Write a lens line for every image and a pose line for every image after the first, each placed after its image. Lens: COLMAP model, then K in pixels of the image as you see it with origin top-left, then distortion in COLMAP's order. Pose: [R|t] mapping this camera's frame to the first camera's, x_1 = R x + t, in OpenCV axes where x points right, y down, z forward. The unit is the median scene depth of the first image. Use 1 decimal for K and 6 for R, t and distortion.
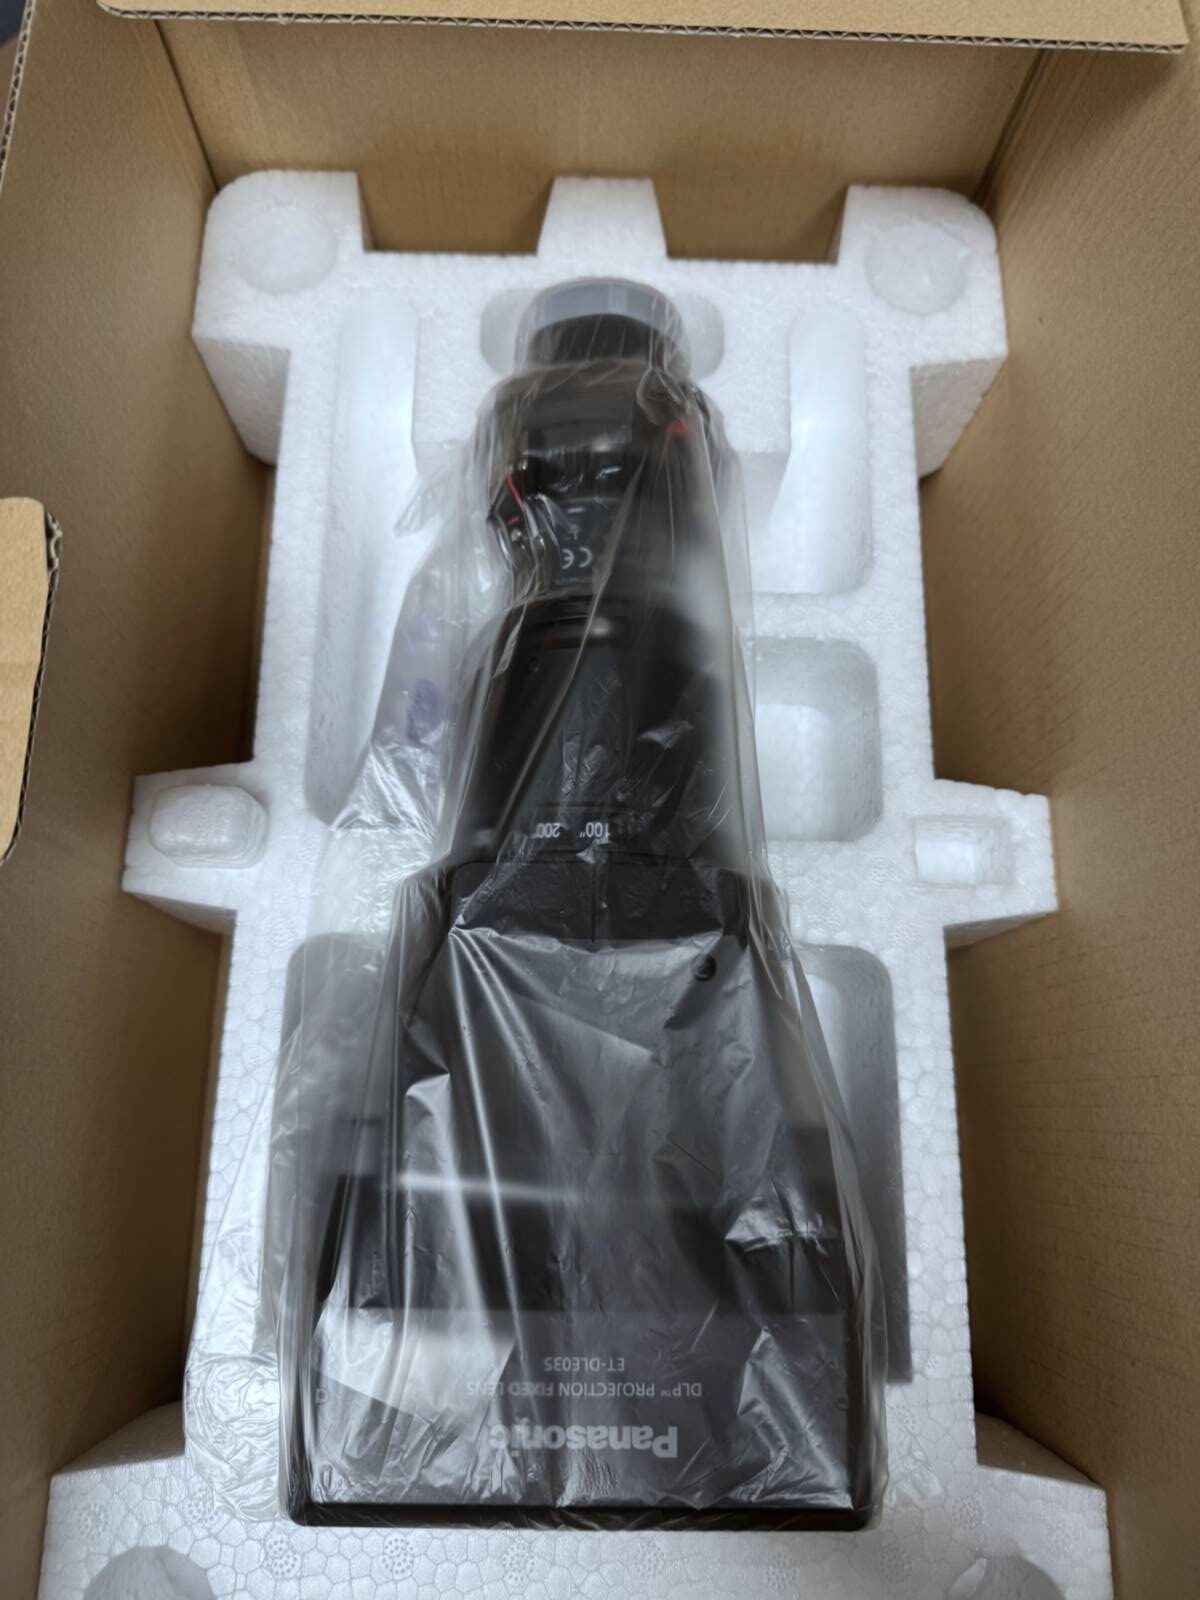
lens RADIAL K [[1139.2, 0, 600.0], [0, 1139.2, 800.0], [0, 0, 1]] dist [0.003820, -0.051136]
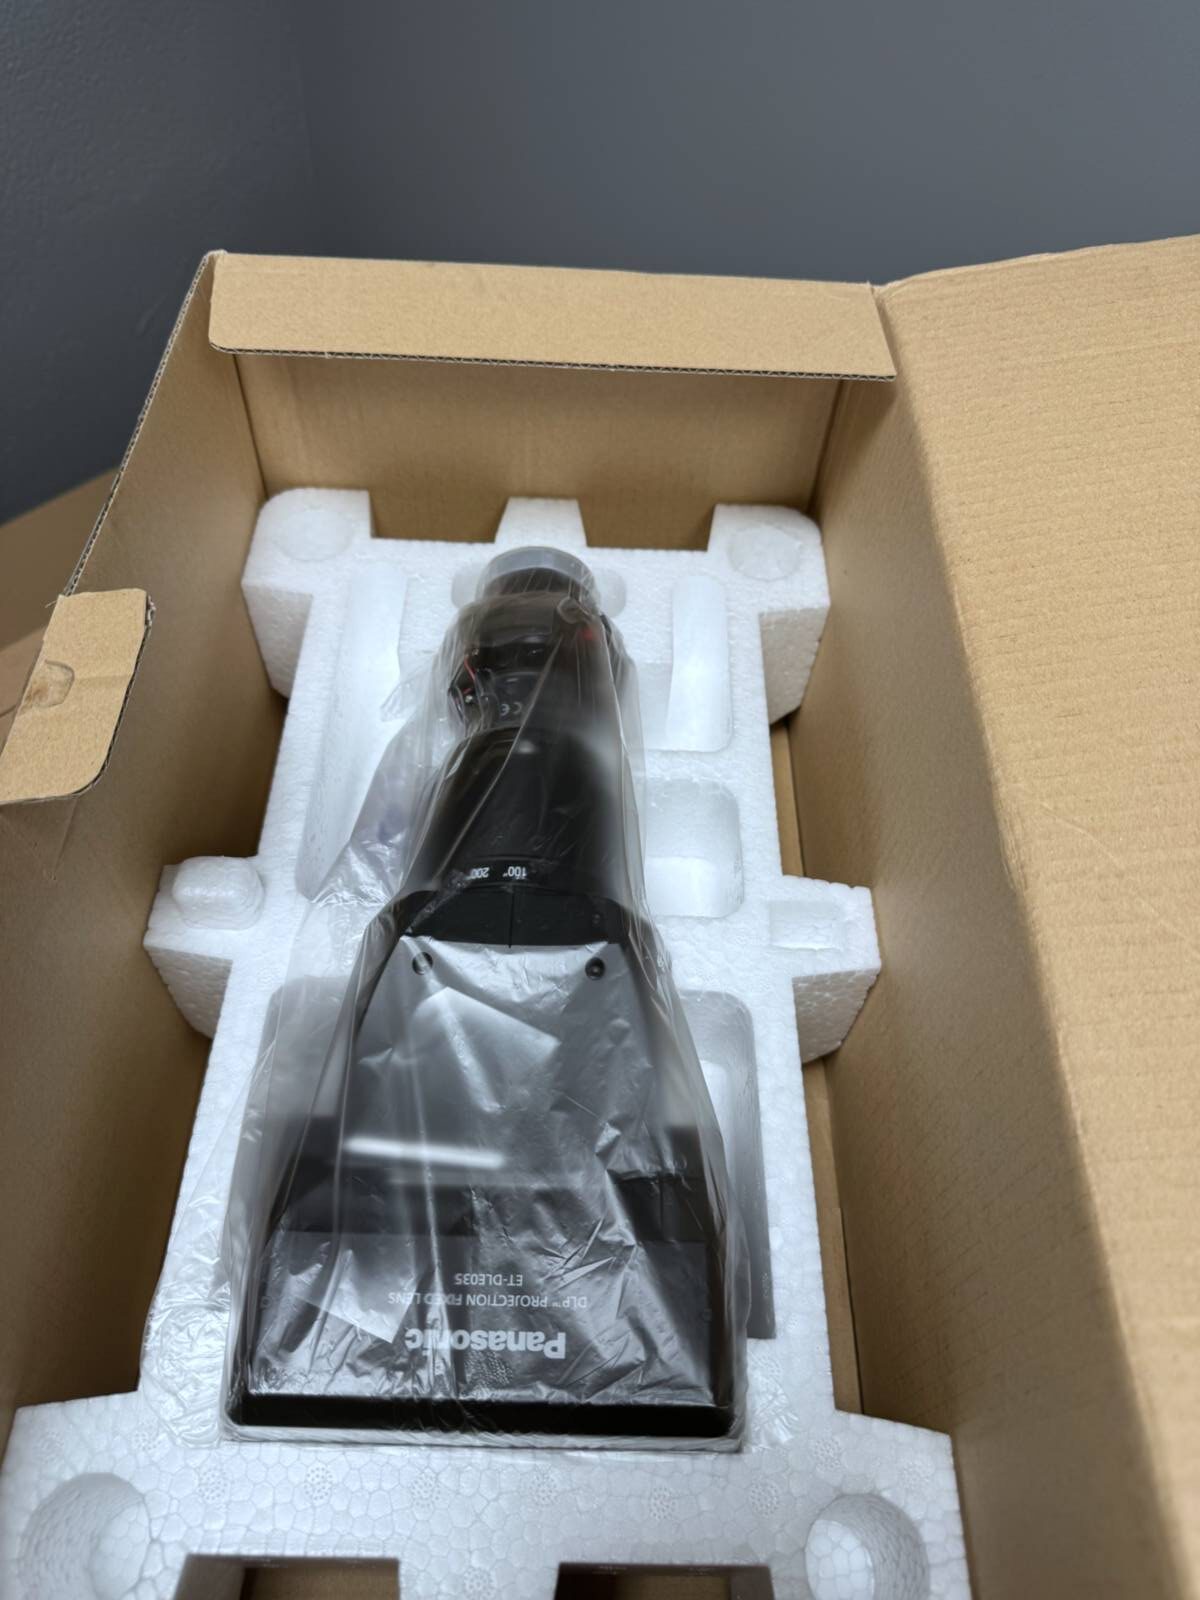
lens RADIAL K [[1070.2, 0, 600.0], [0, 1070.2, 800.0], [0, 0, 1]] dist [0.030461, -0.077129]
pose [[0.999707, 0.008530, 0.022631, 0.057099], [-0.000690, 0.945410, -0.325882, 0.302646], [-0.024176, 0.325771, 0.945140, -0.183445]]
